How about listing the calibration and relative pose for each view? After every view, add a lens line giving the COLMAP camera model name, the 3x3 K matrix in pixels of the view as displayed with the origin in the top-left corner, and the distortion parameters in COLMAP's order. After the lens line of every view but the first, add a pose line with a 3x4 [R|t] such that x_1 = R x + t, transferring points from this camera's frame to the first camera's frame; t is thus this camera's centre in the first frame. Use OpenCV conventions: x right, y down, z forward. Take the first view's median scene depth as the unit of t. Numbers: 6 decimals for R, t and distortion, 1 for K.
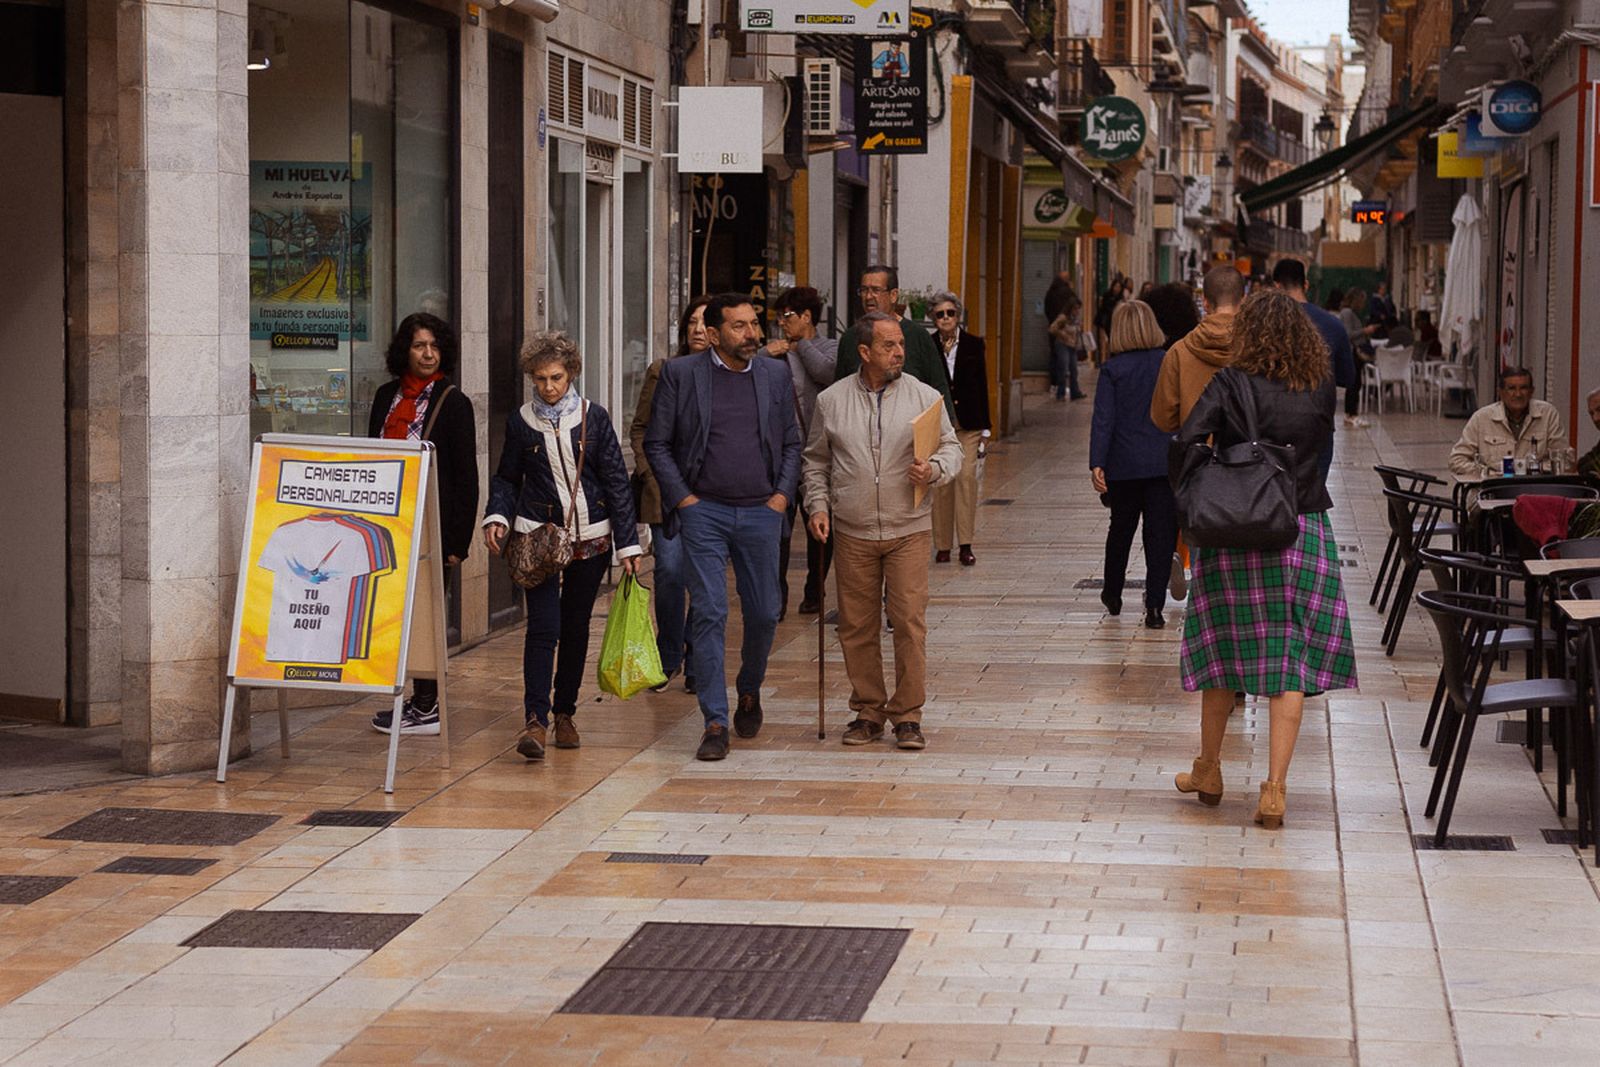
lens RADIAL K [[3560.4, 0, 801.8], [0, 3560.4, 601.8], [0, 0, 1]] dist [0.004901, 2.052373]
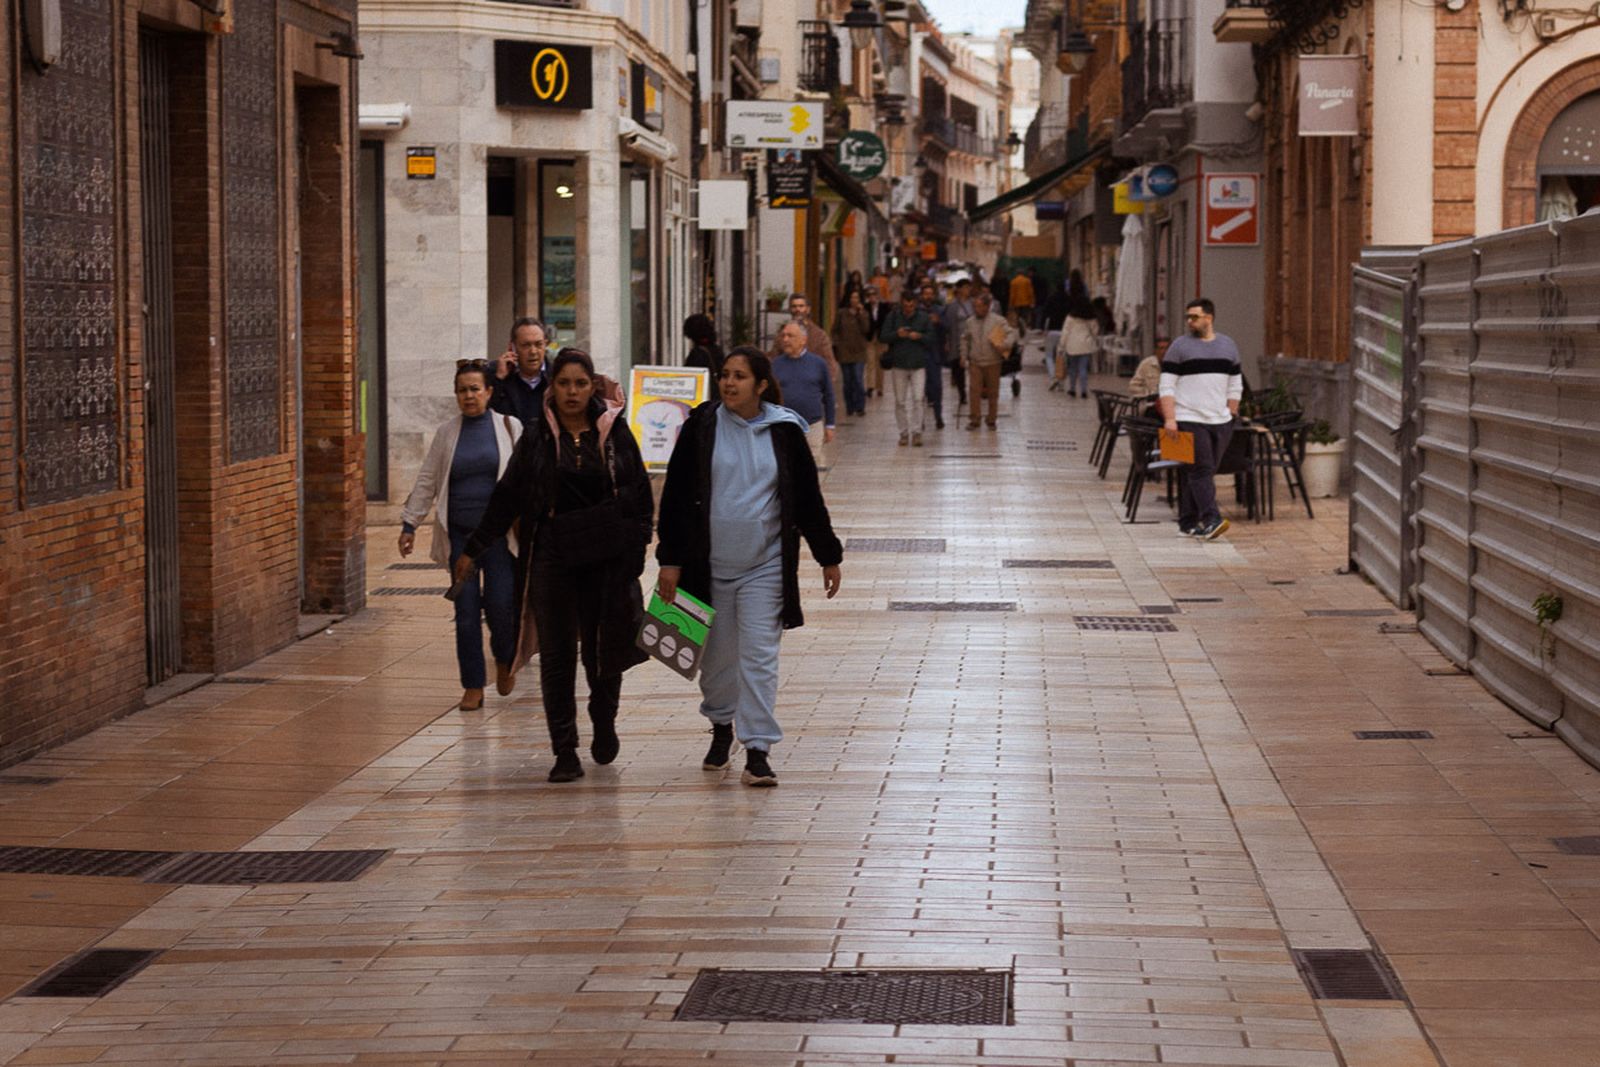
lens RADIAL K [[3560.4, 0, 801.8], [0, 3560.4, 601.8], [0, 0, 1]] dist [0.004901, 2.052373]
pose [[0.995735, -0.011158, 0.091583, -0.065147], [0.010586, 0.999921, 0.006733, 0.023642], [-0.091651, -0.005735, 0.995775, -0.339553]]
